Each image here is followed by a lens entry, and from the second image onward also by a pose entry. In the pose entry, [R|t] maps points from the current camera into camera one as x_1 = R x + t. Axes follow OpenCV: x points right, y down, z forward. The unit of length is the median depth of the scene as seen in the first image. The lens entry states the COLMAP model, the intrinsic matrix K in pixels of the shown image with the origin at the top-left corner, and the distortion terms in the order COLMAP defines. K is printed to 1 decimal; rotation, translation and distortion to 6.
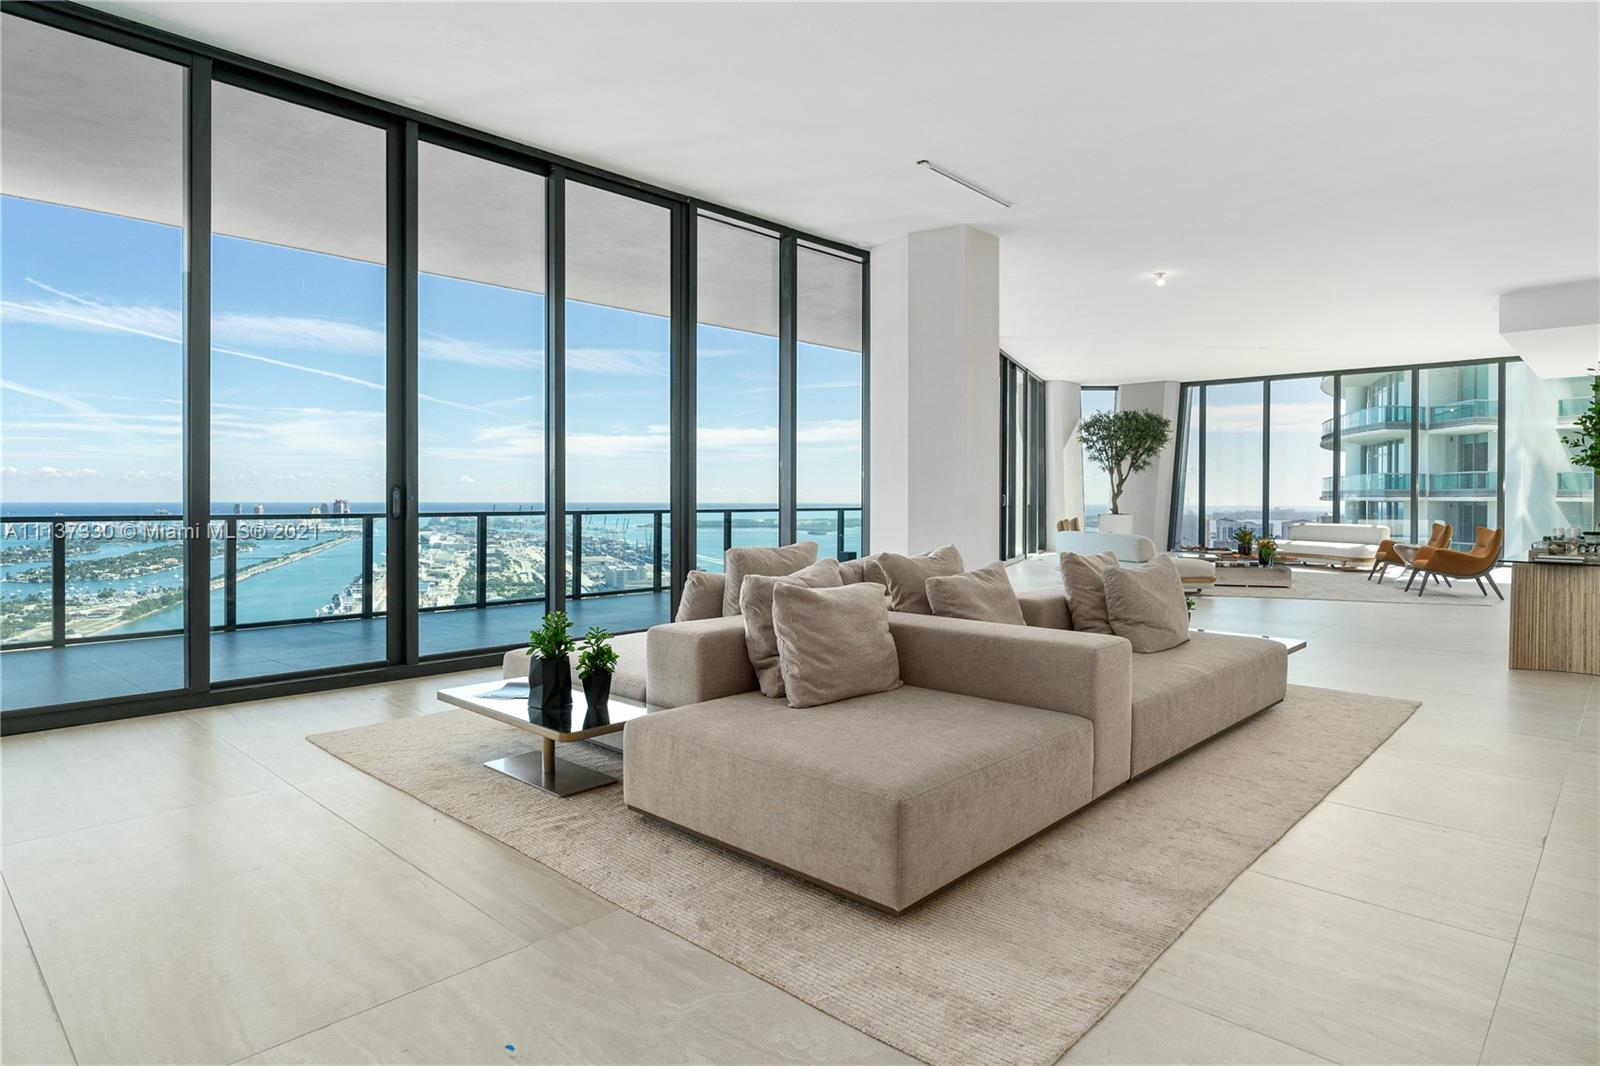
lens RADIAL K [[903.1, 0, 768.4], [0, 903.1, 501.6], [0, 0, 1]] dist [-0.000147, 0.001100]
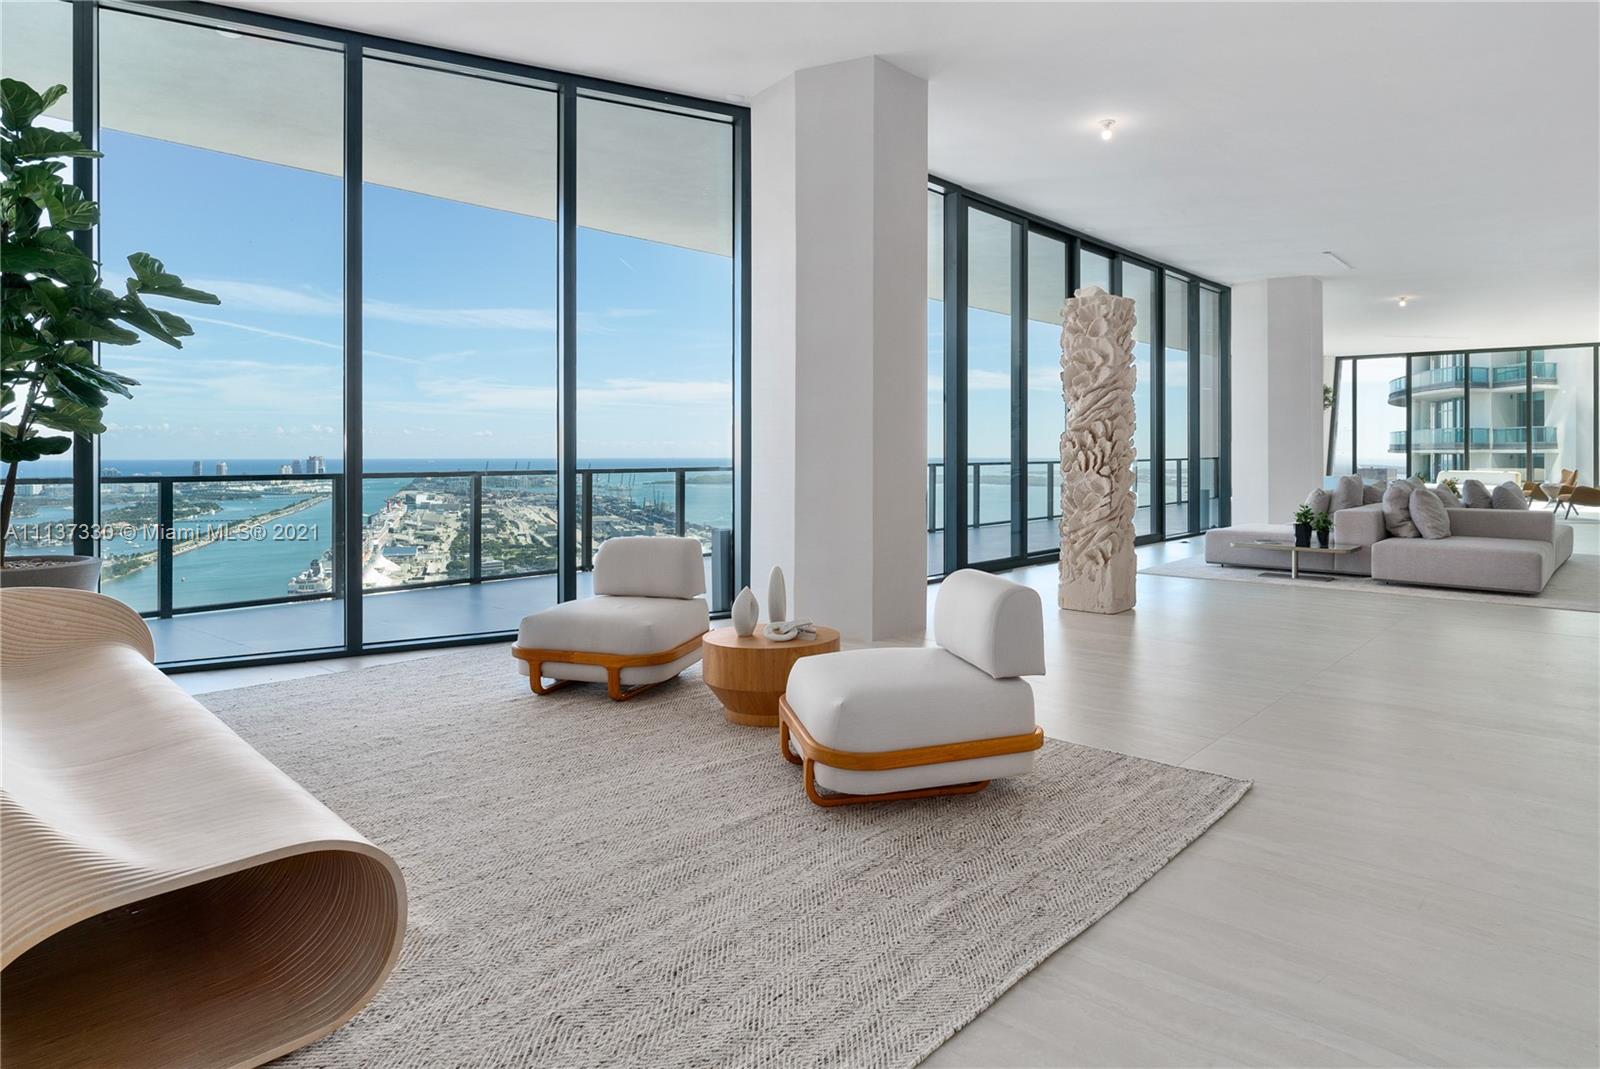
lens RADIAL K [[957.7, 0, 846.0], [0, 957.7, 448.8], [0, 0, 1]] dist [-0.000850, 0.001821]
pose [[0.997845, -0.003534, 0.065521, -0.291017], [0.004049, 0.999962, -0.007723, -0.000121], [-0.065491, 0.007971, 0.997821, -0.247026]]
